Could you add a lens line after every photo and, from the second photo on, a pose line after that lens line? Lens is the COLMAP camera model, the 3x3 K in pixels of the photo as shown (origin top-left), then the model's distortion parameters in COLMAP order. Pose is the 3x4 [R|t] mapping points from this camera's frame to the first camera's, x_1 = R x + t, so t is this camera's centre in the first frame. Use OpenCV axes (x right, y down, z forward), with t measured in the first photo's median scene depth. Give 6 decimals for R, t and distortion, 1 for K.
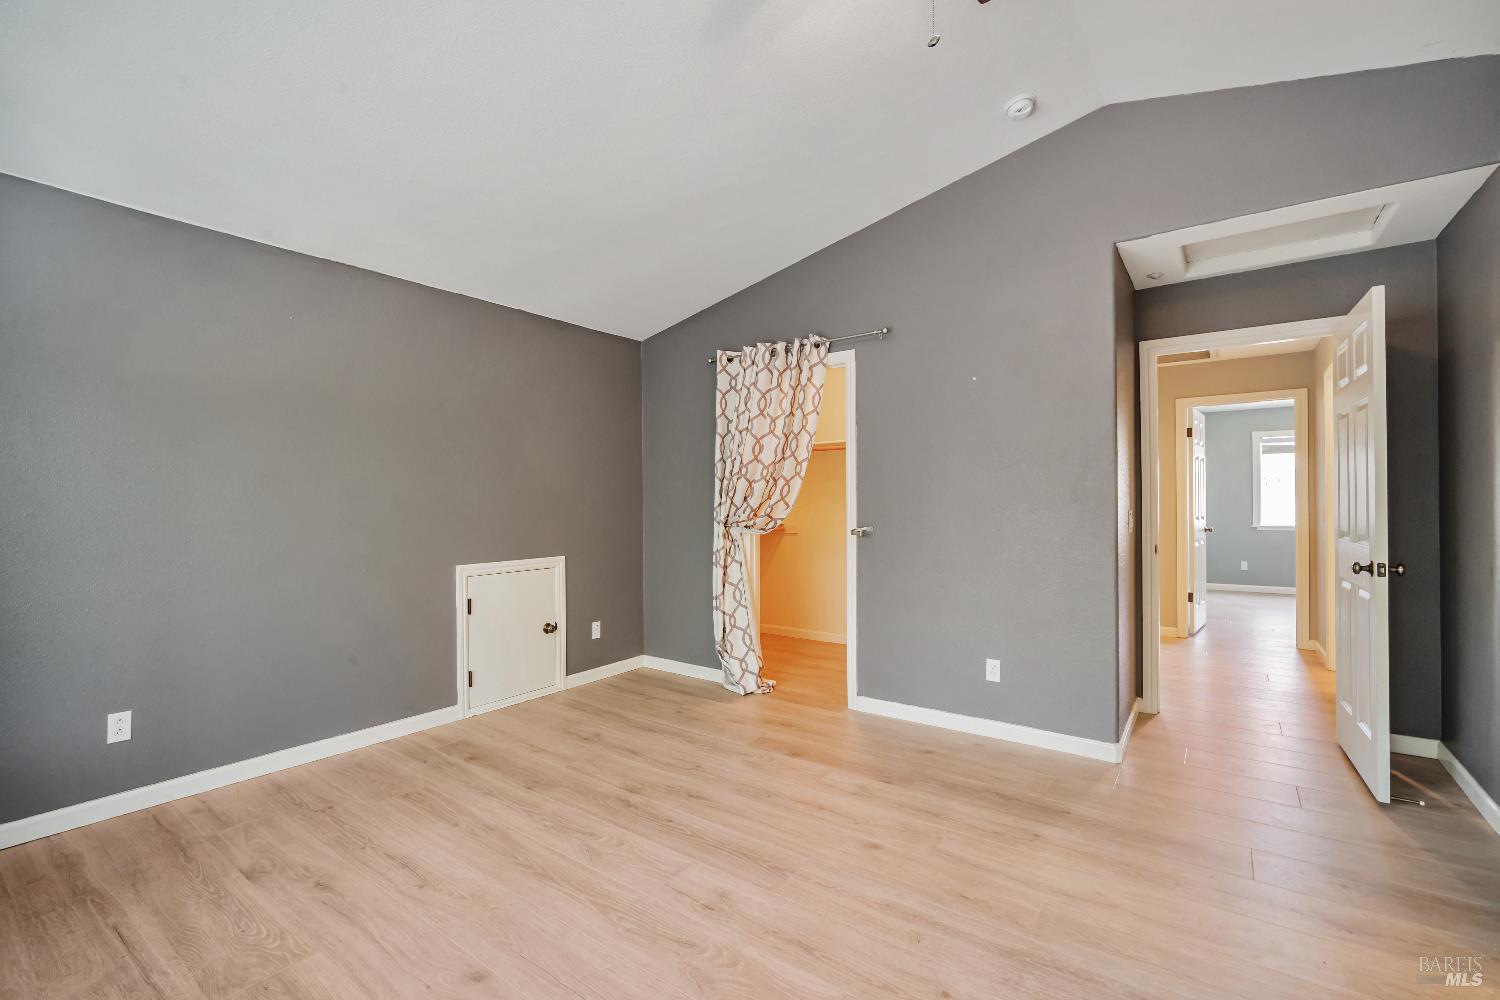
lens RADIAL K [[654.4, 0, 749.0], [0, 654.4, 505.5], [0, 0, 1]] dist [-0.013513, 0.003595]
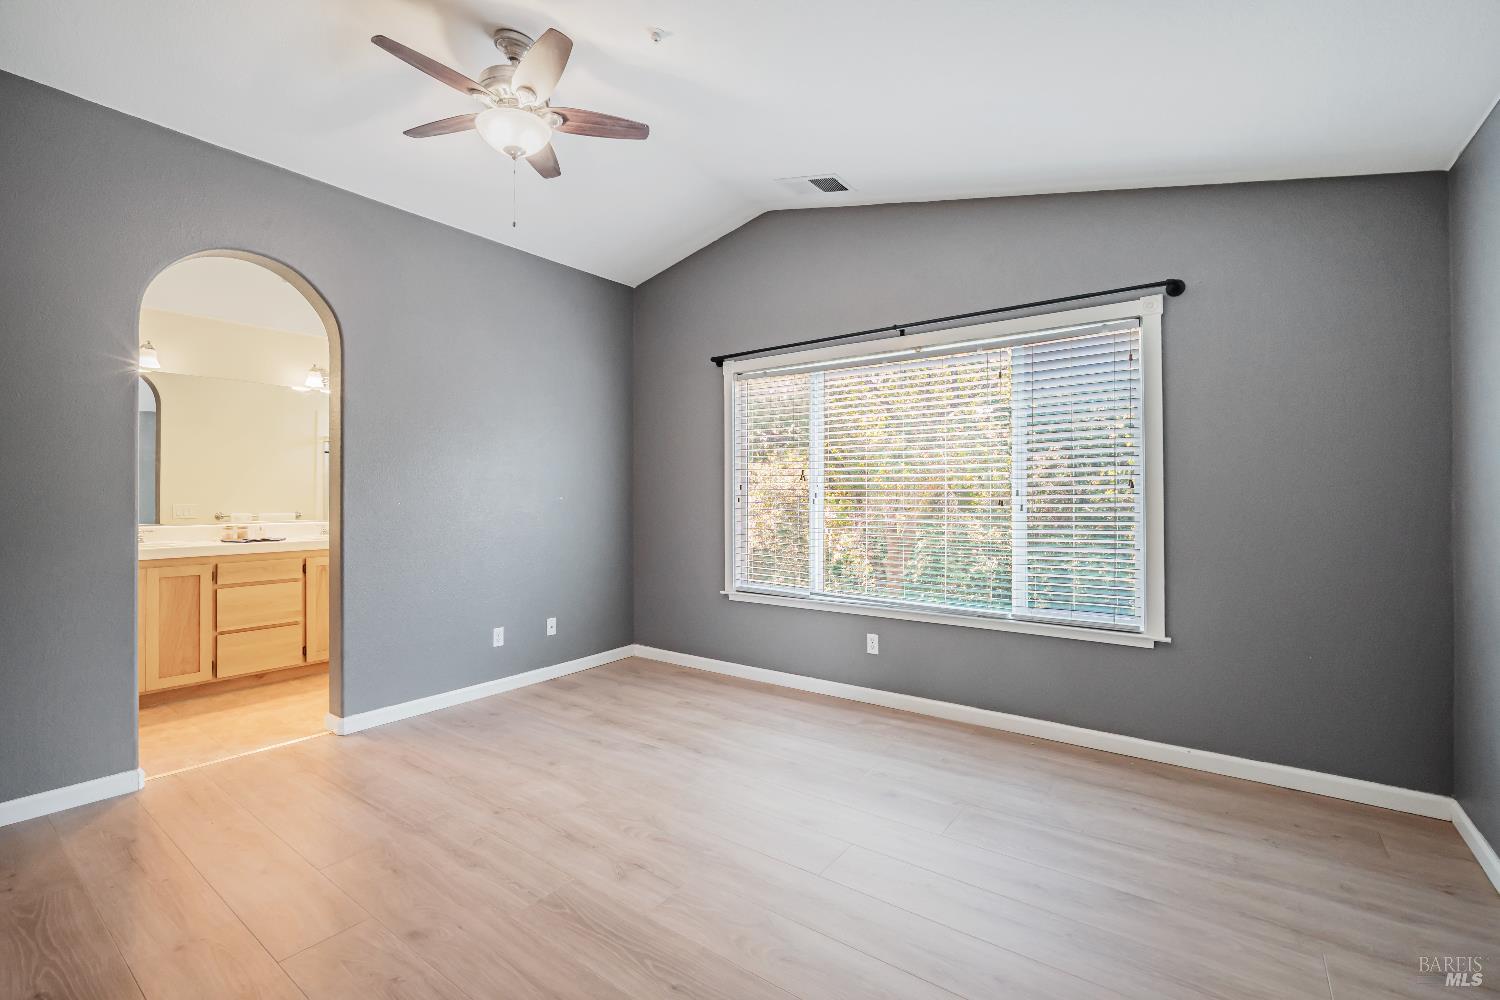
lens RADIAL K [[654.4, 0, 743.4], [0, 654.4, 486.7], [0, 0, 1]] dist [-0.013513, 0.003595]
pose [[-0.999944, 0.005096, 0.009291, -0.174458], [0.004972, 0.999899, -0.013303, -0.003140], [-0.009358, -0.013256, -0.999868, 1.458838]]
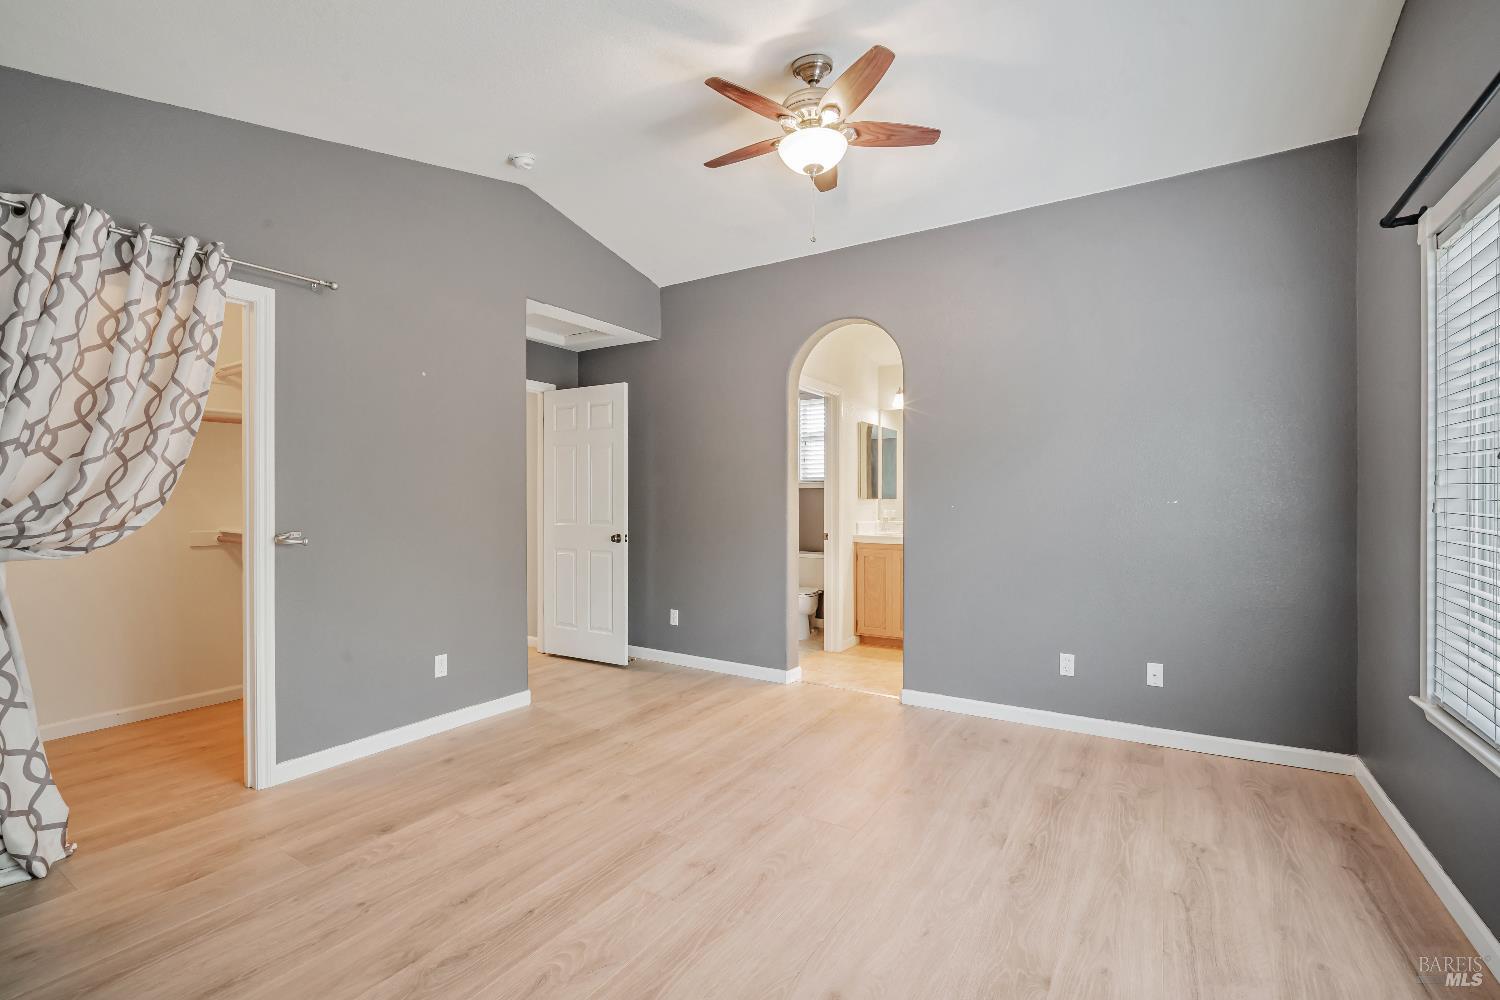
lens RADIAL K [[654.4, 0, 750.1], [0, 654.4, 505.6], [0, 0, 1]] dist [-0.013513, 0.003595]
pose [[-0.071241, -0.003997, 0.997451, -0.801454], [0.002452, 0.999988, 0.004182, -0.000473], [-0.997456, 0.002743, -0.071231, 0.702146]]
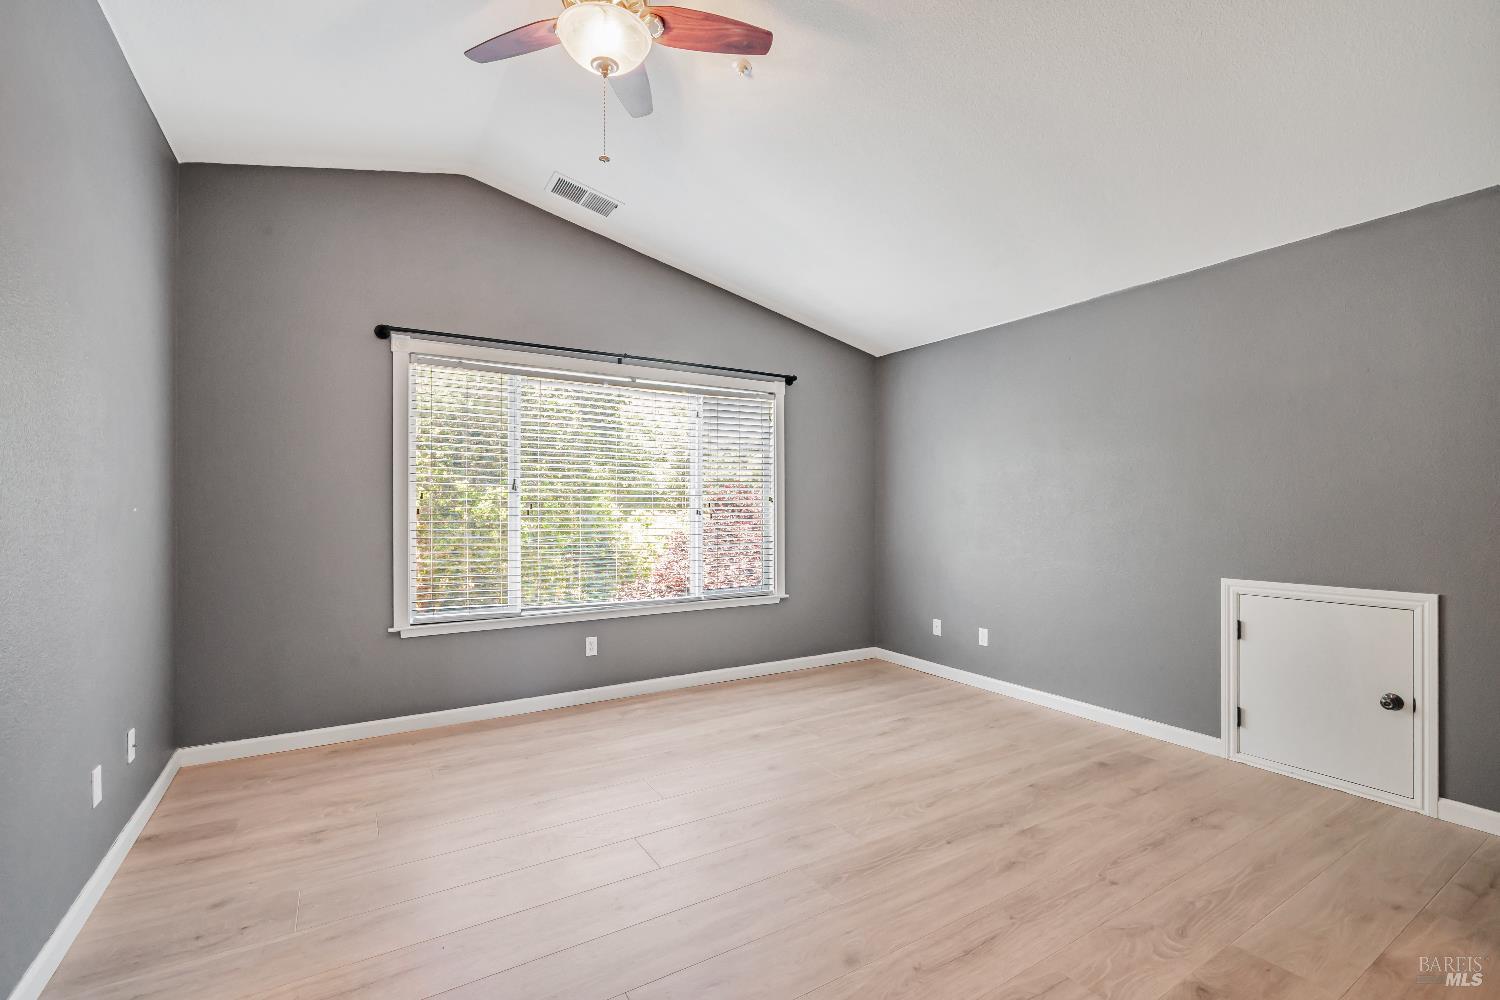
lens RADIAL K [[654.4, 0, 743.3], [0, 654.4, 504.1], [0, 0, 1]] dist [-0.013513, 0.003595]
pose [[-0.383124, 0.000560, -0.923697, 0.770502], [-0.001512, 0.999998, 0.001233, -0.009348], [0.923696, 0.001869, -0.383122, 0.960297]]
